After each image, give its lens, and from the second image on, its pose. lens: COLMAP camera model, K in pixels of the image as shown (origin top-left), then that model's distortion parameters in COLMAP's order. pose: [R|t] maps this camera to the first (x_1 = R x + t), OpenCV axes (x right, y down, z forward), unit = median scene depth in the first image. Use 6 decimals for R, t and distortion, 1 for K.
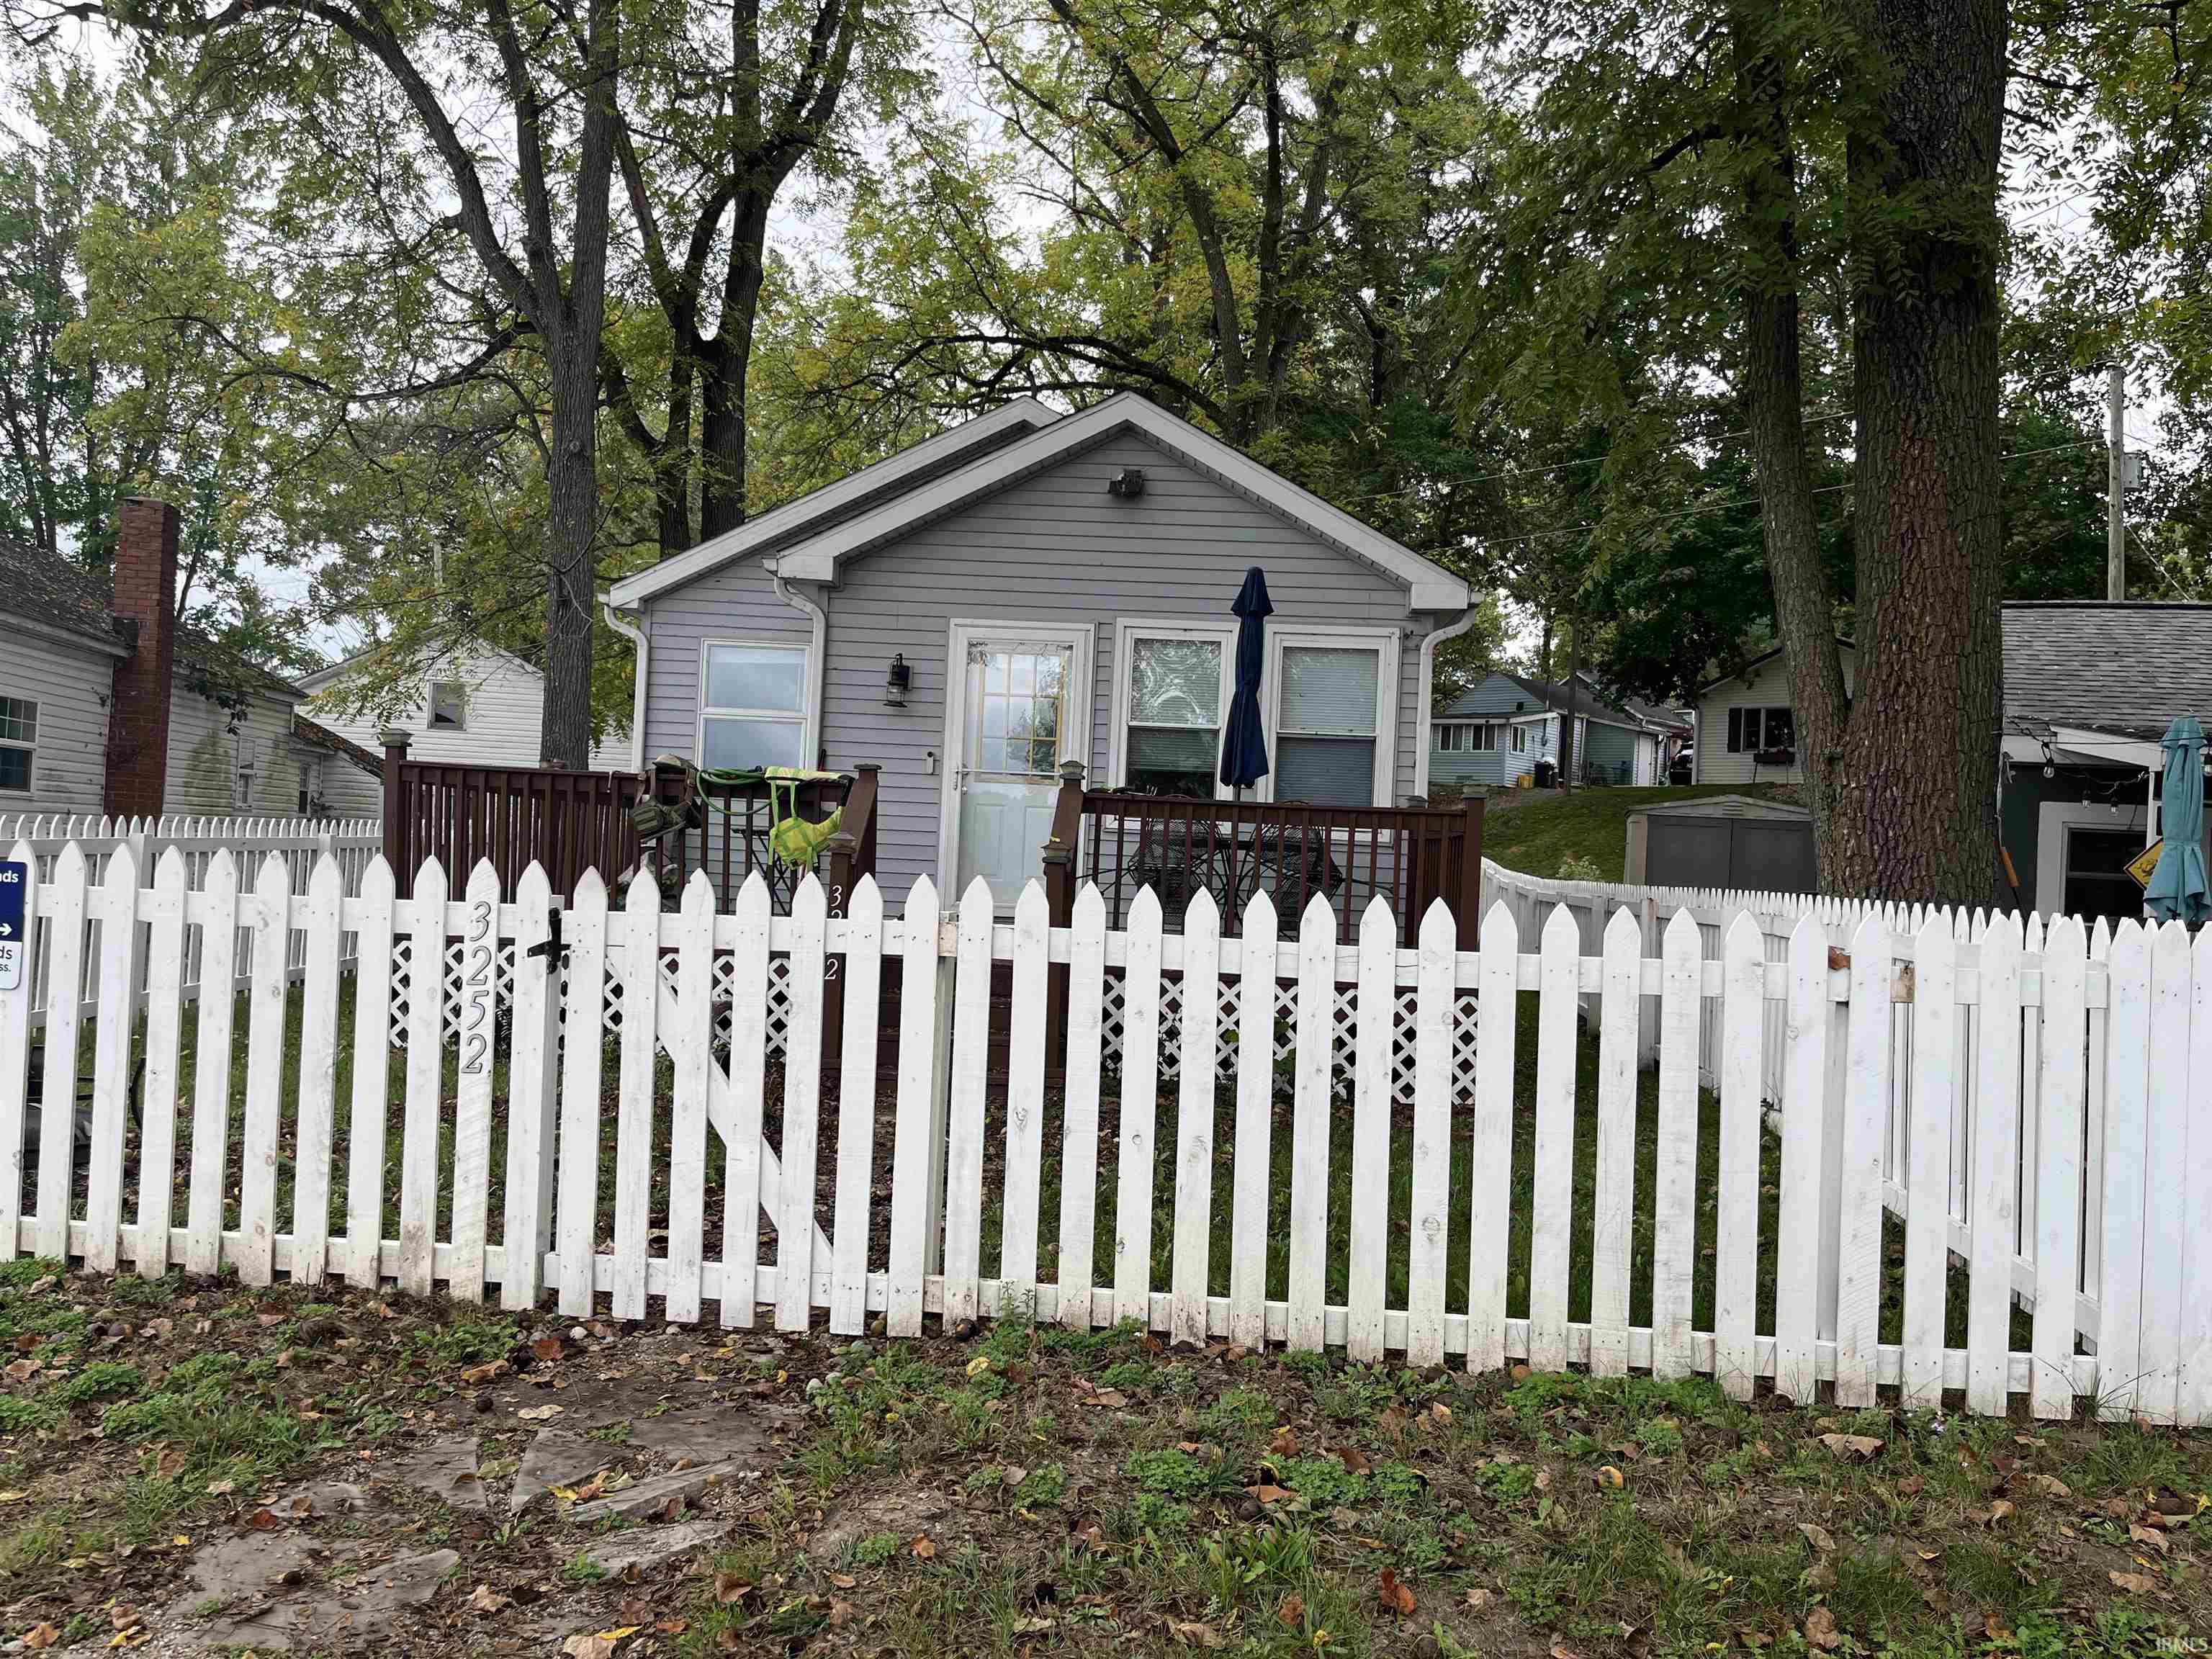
lens RADIAL K [[1648.8, 0, 1106.0], [0, 1648.8, 829.5], [0, 0, 1]] dist [0.113567, -0.147425]
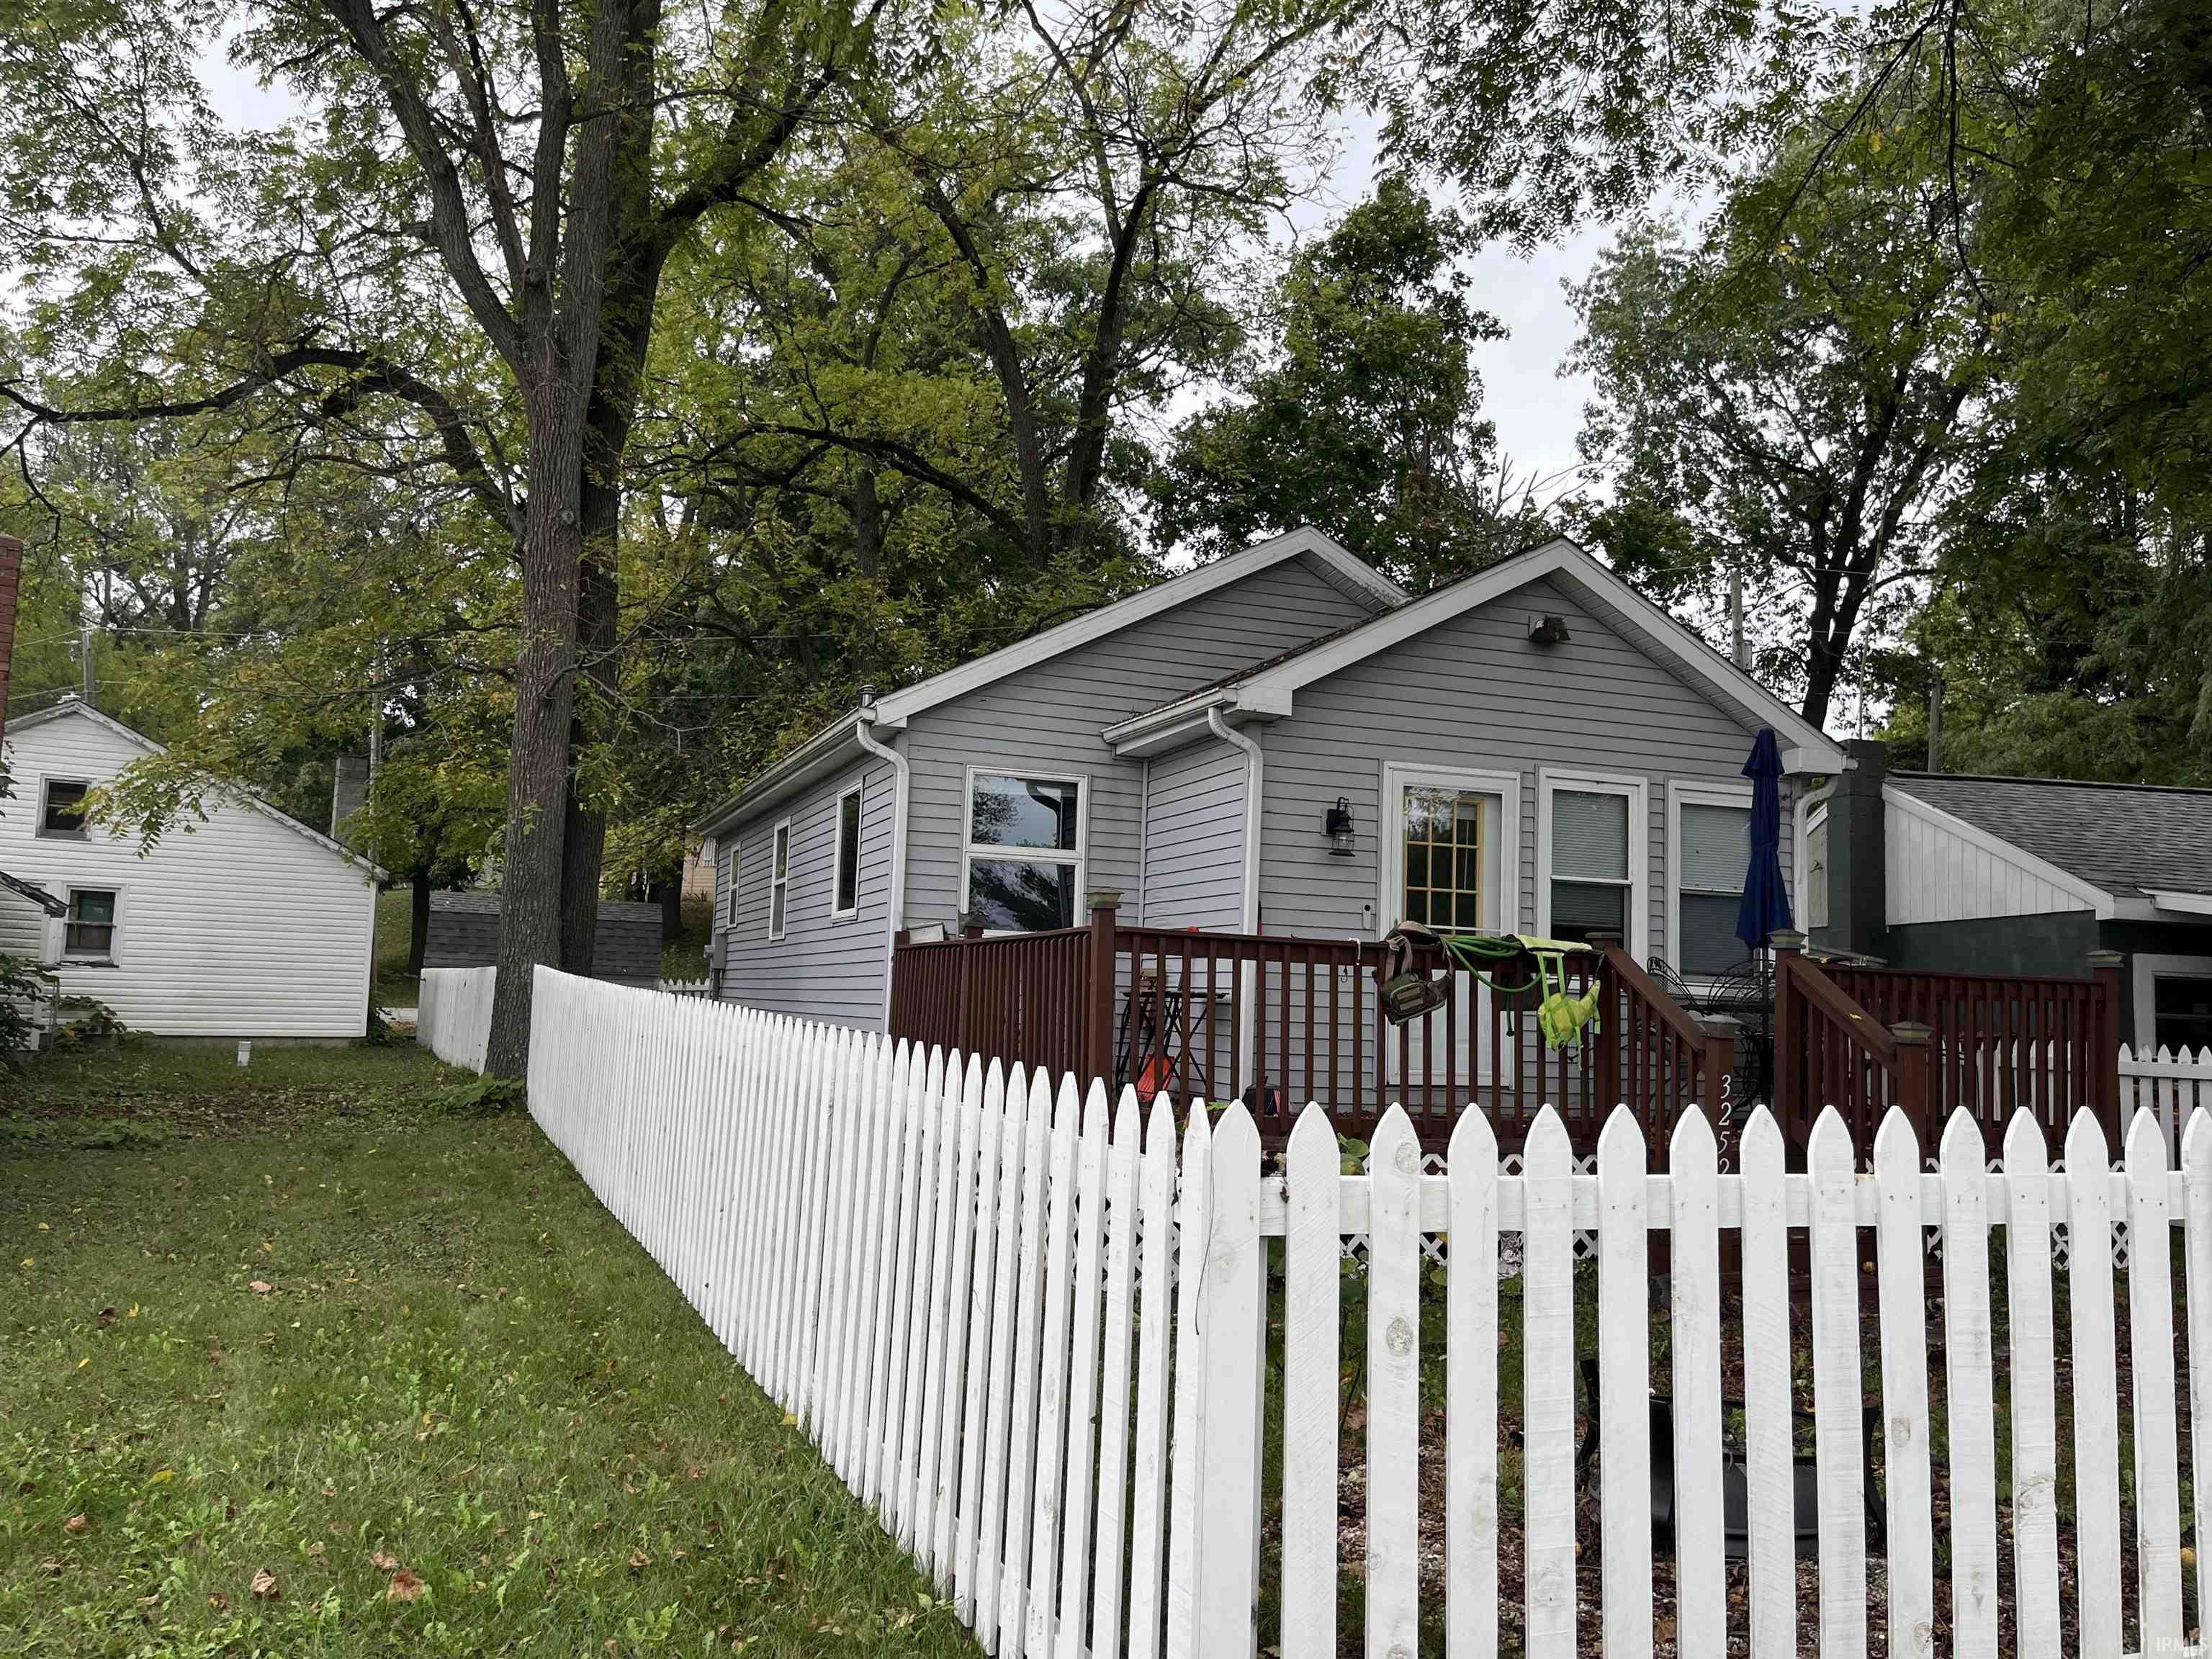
lens RADIAL K [[1648.8, 0, 1106.0], [0, 1648.8, 829.5], [0, 0, 1]] dist [0.113567, -0.147425]
pose [[0.915340, 0.023759, 0.401979, -0.611554], [0.002117, 0.997960, -0.063806, -0.030268], [-0.402675, 0.059255, 0.913423, 0.213639]]
